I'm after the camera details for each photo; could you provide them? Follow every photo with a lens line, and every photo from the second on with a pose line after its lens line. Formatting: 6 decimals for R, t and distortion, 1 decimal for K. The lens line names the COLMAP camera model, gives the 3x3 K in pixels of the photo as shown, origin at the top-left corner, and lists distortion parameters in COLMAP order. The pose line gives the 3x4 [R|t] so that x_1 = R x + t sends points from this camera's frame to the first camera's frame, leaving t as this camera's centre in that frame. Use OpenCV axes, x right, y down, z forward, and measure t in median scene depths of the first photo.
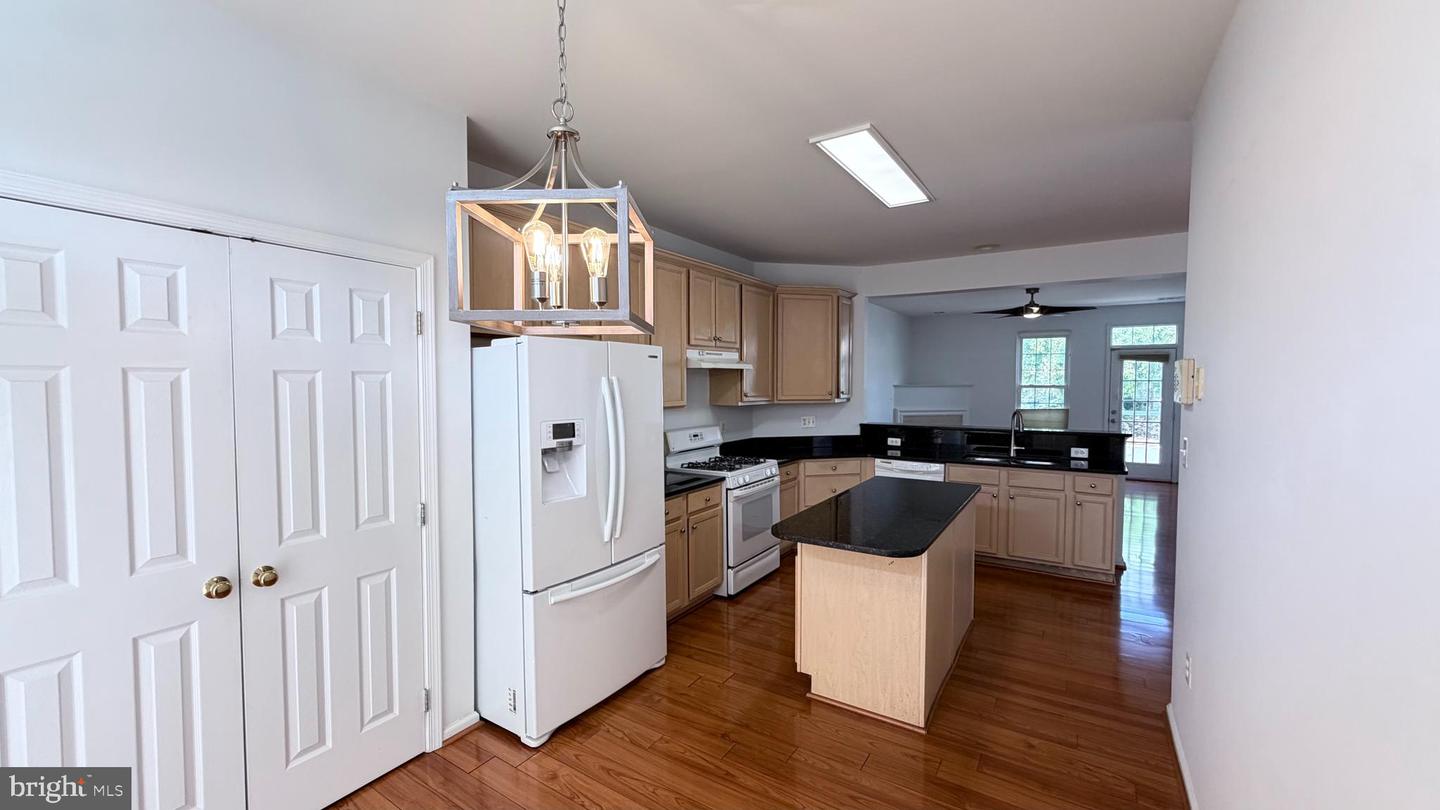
lens RADIAL K [[572.5, 0, 714.7], [0, 572.5, 406.9], [0, 0, 1]] dist [0.000337, 0.000018]
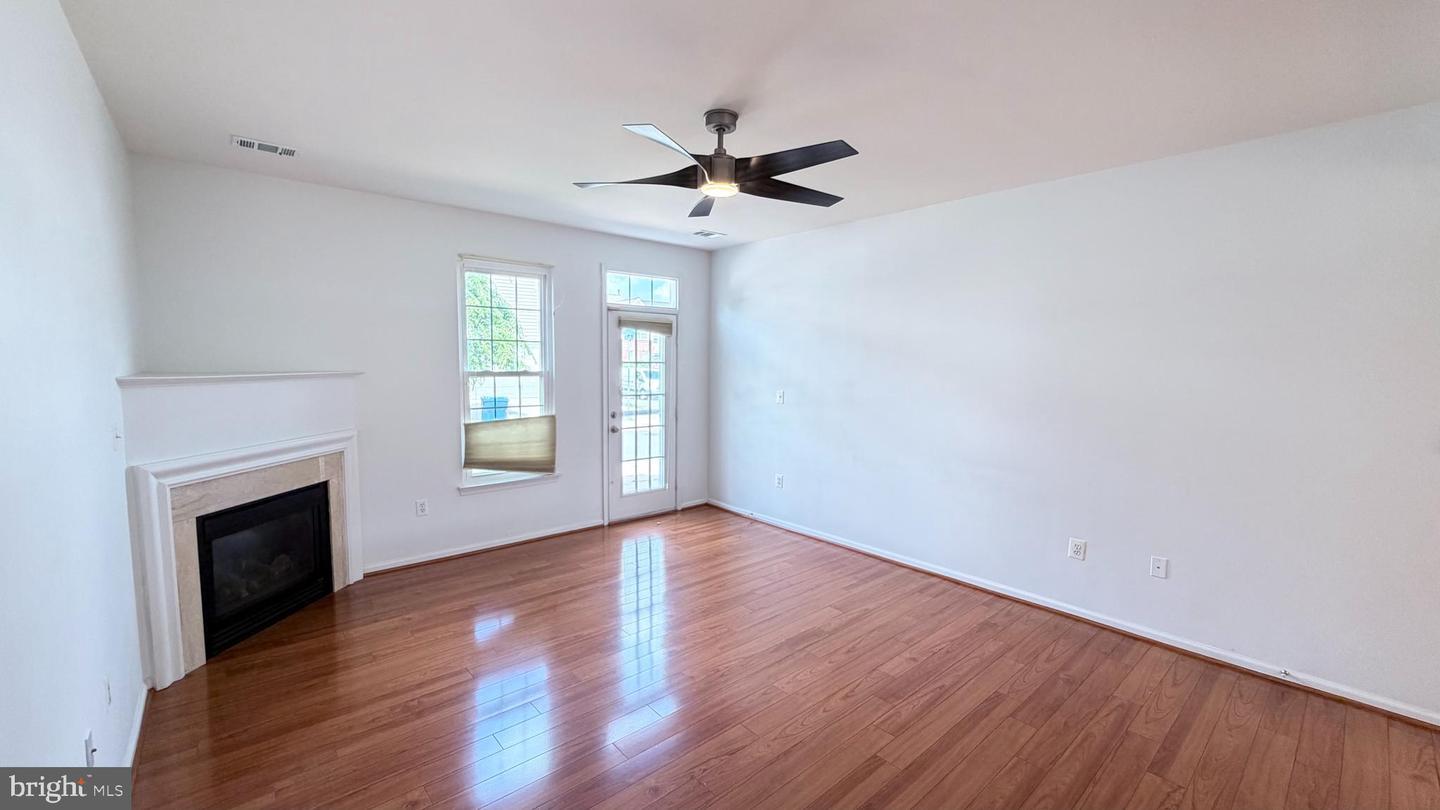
lens RADIAL K [[572.5, 0, 714.7], [0, 572.5, 406.9], [0, 0, 1]] dist [0.000337, 0.000018]
pose [[0.285288, -0.077637, 0.955292, 0.160040], [0.034819, 0.996895, 0.070620, -0.038877], [-0.957809, 0.013116, 0.287105, 0.751359]]
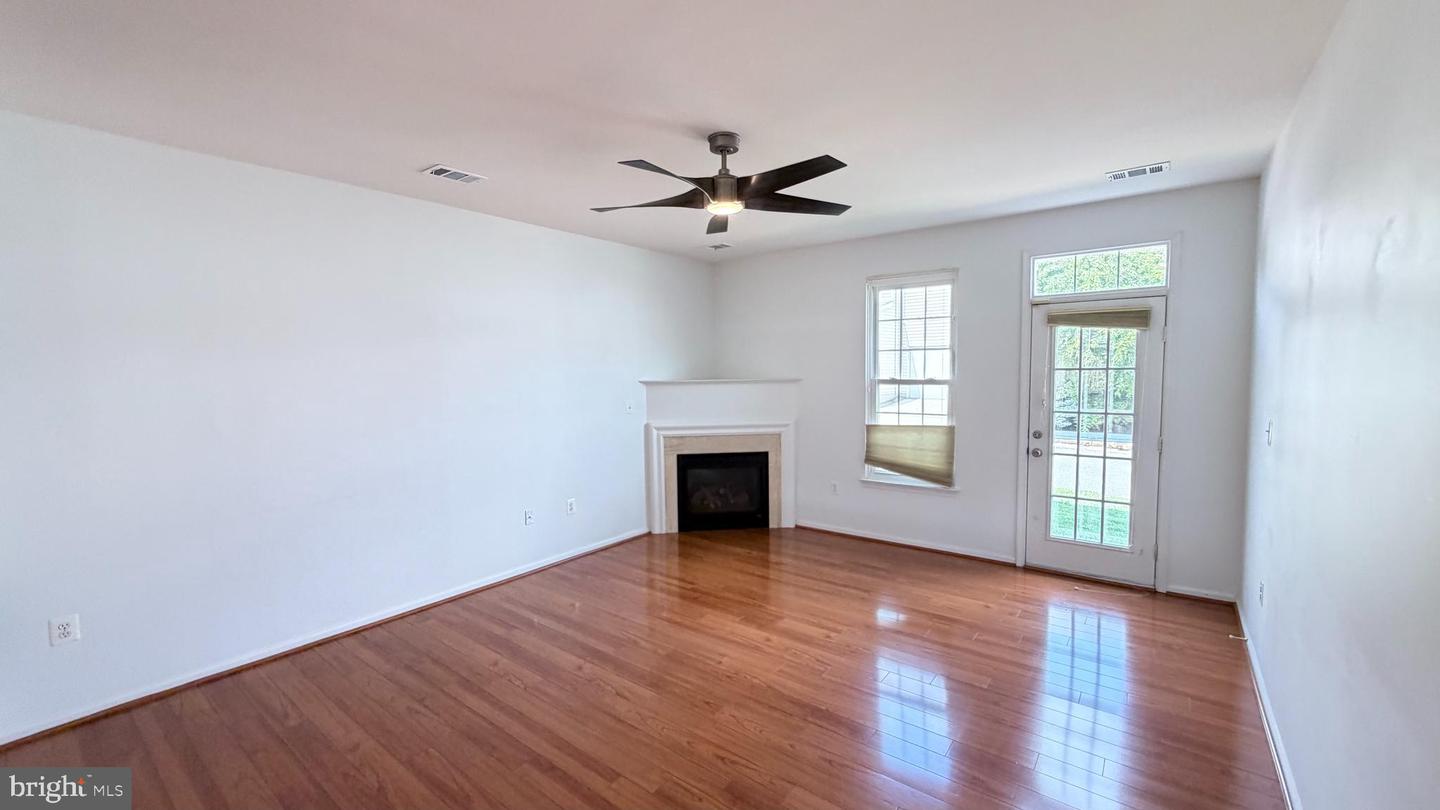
lens RADIAL K [[572.5, 0, 714.7], [0, 572.5, 406.9], [0, 0, 1]] dist [0.000337, 0.000018]
pose [[0.995493, -0.007863, -0.094512, 0.487976], [0.010090, 0.999682, 0.023107, -0.028761], [0.094300, -0.023956, 0.995256, 0.511185]]
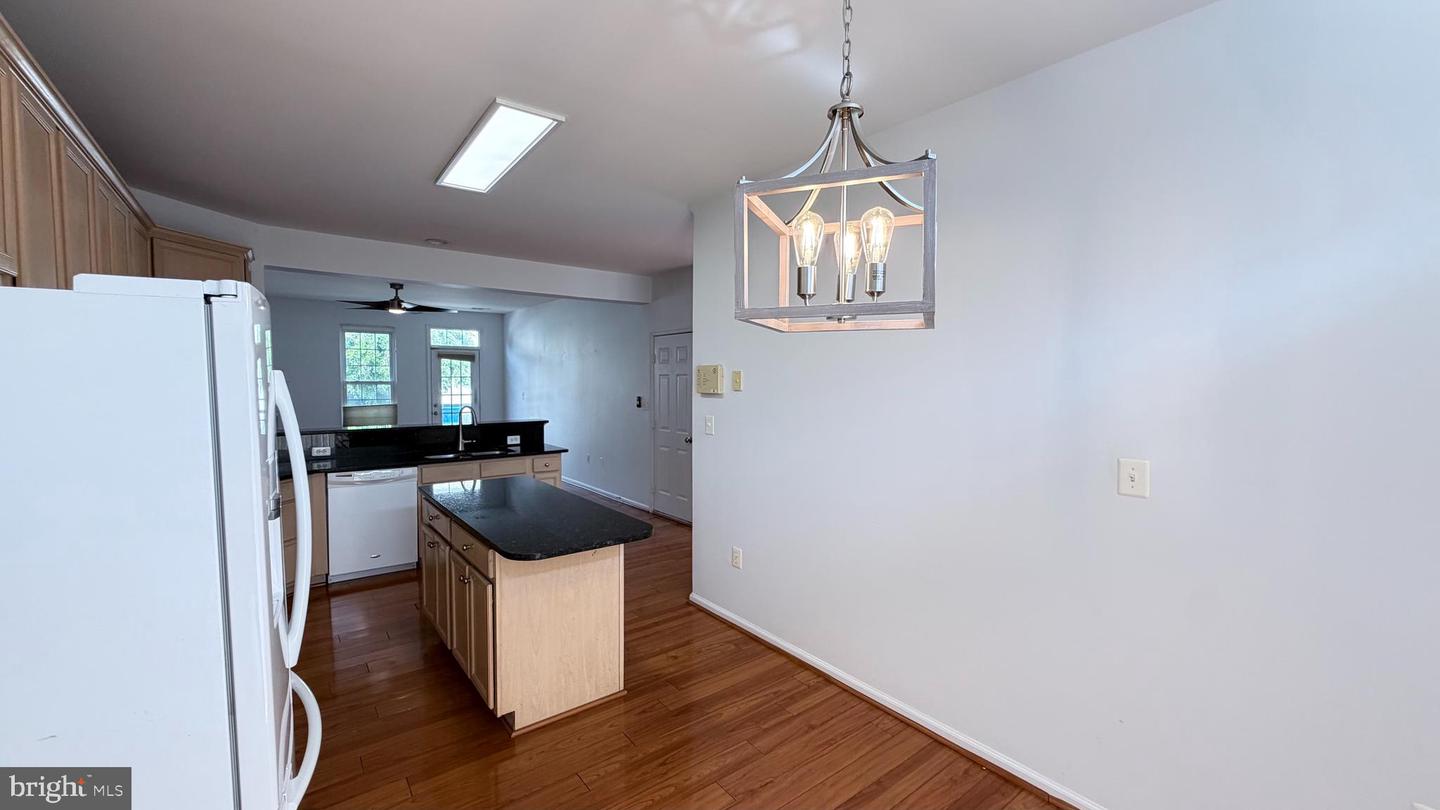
lens RADIAL K [[572.5, 0, 714.7], [0, 572.5, 406.9], [0, 0, 1]] dist [0.000337, 0.000018]
pose [[0.327319, -0.045922, 0.943797, -0.177053], [0.037816, 0.998655, 0.035476, -0.006883], [-0.944157, 0.024079, 0.328615, 0.131576]]
